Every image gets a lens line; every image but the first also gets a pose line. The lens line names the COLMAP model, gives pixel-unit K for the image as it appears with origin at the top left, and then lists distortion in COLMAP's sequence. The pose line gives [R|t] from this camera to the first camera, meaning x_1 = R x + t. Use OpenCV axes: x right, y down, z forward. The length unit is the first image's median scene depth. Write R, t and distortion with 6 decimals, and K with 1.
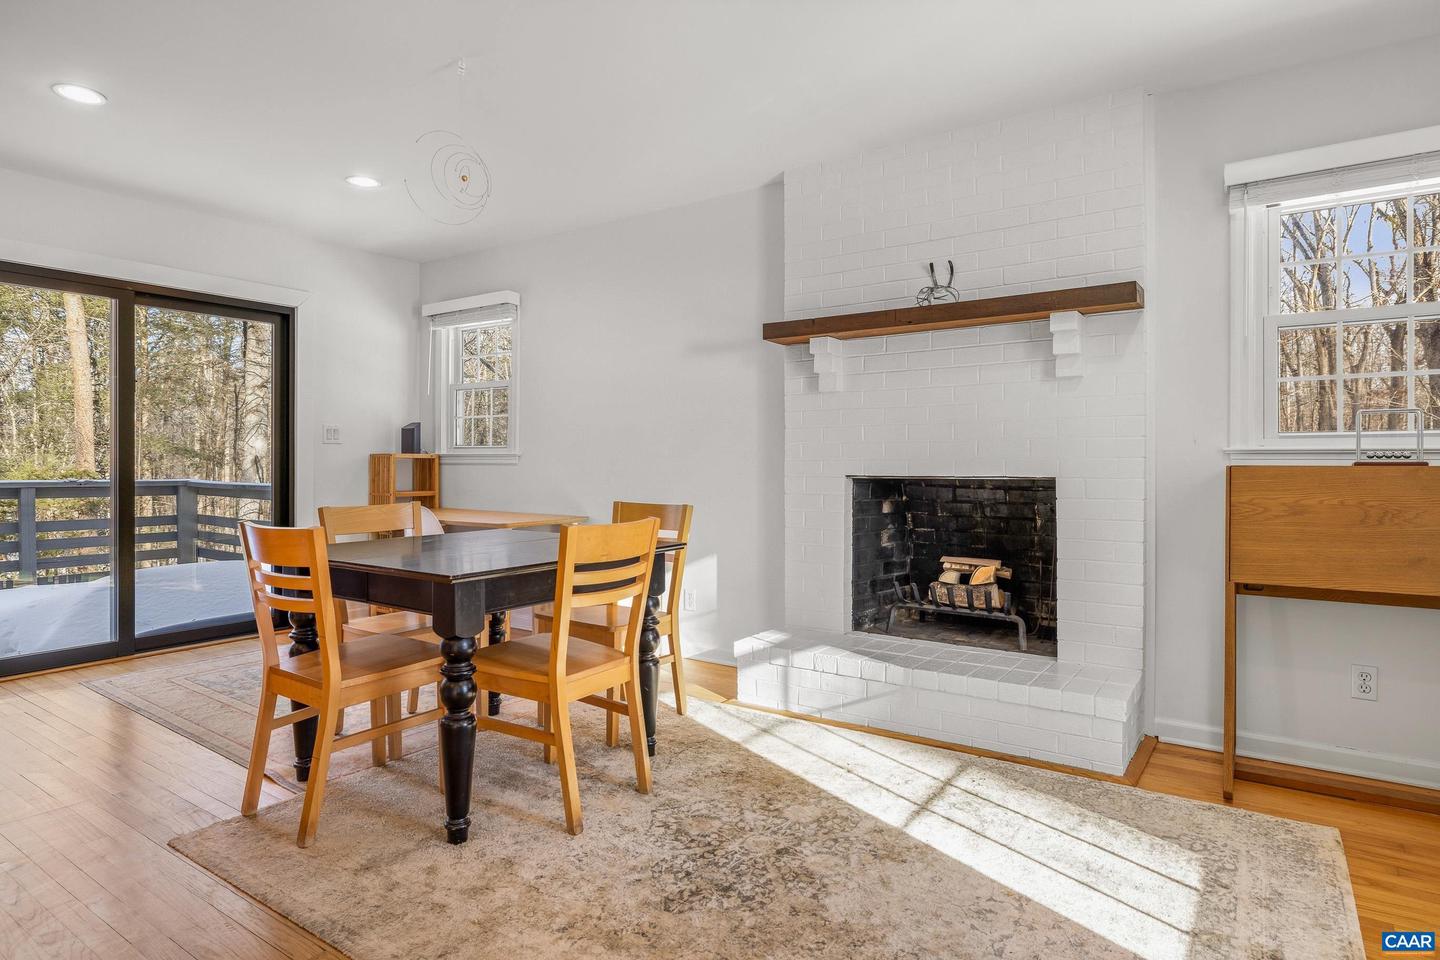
lens RADIAL K [[806.0, 0, 711.5], [0, 806.0, 470.3], [0, 0, 1]] dist [-0.002056, 0.003101]
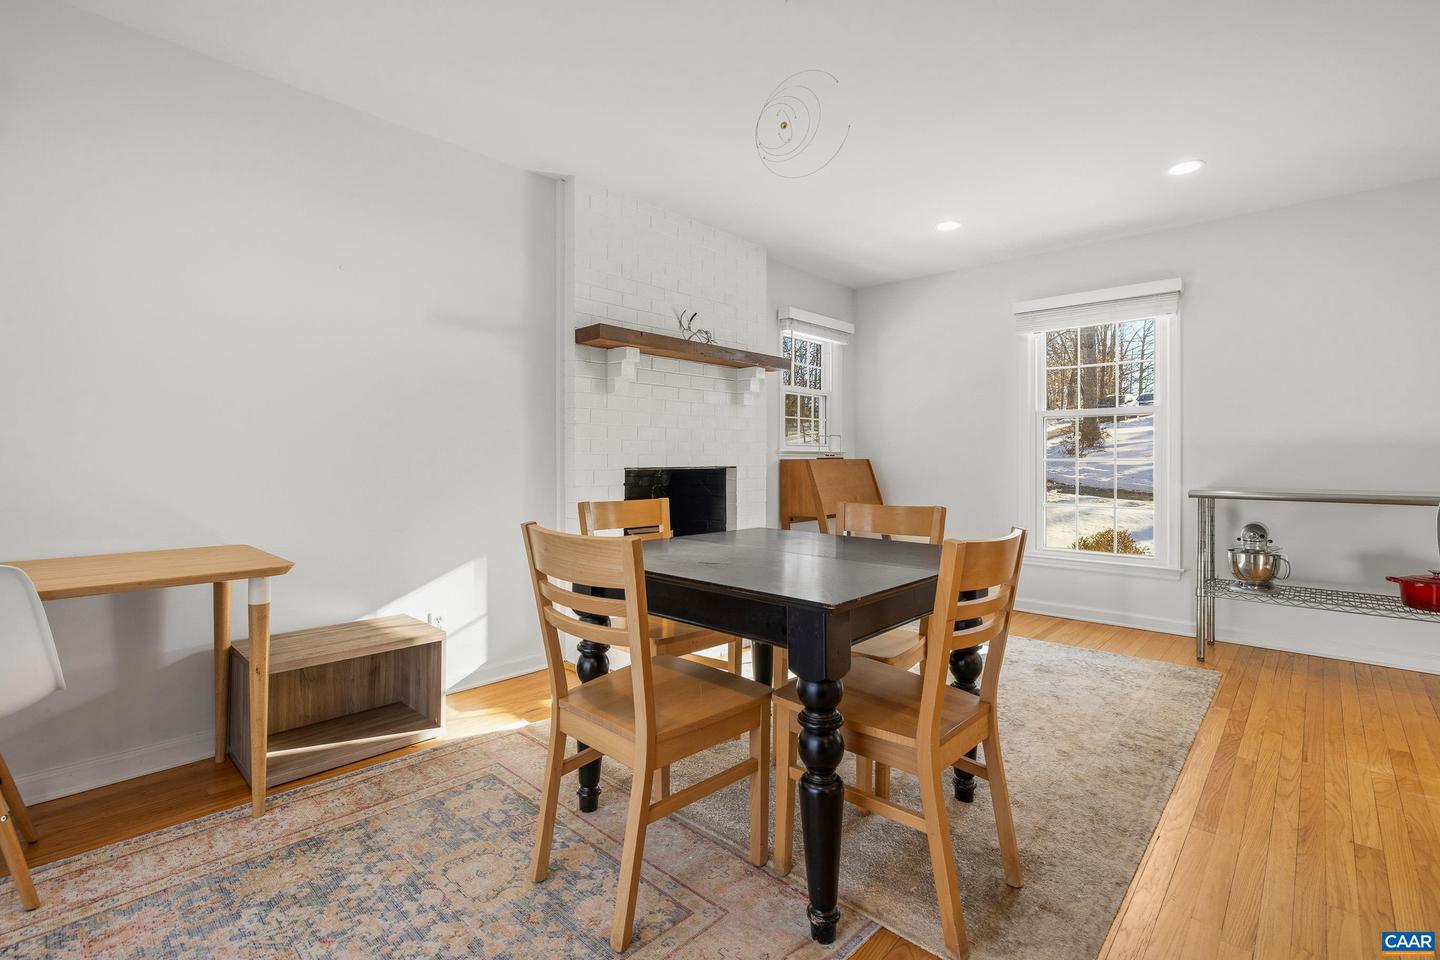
lens RADIAL K [[651.6, 0, 721.9], [0, 651.6, 464.7], [0, 0, 1]] dist [-0.003812, 0.001144]
pose [[0.134750, -0.012600, 0.990800, -0.893435], [0.004146, 0.999918, 0.012152, -0.011148], [-0.990871, 0.002471, 0.134791, 0.873255]]
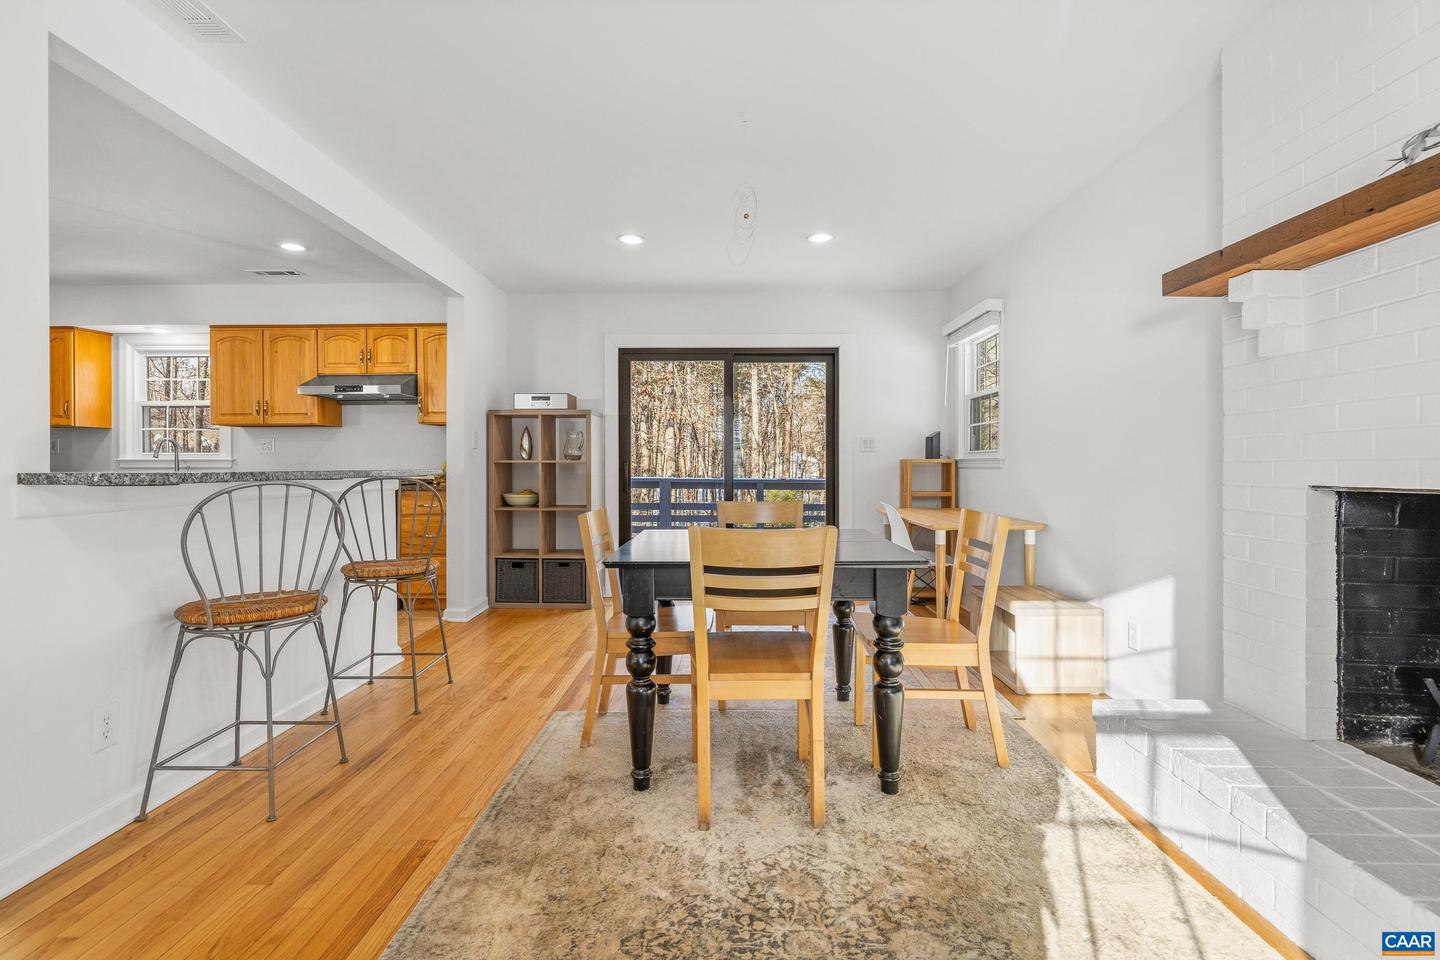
lens RADIAL K [[651.6, 0, 719.1], [0, 651.6, 468.9], [0, 0, 1]] dist [-0.003812, 0.001144]
pose [[0.559807, 0.000480, -0.828623, 0.391467], [-0.006096, 0.999975, -0.003539, -0.002220], [0.828601, 0.007032, 0.559796, 0.409054]]
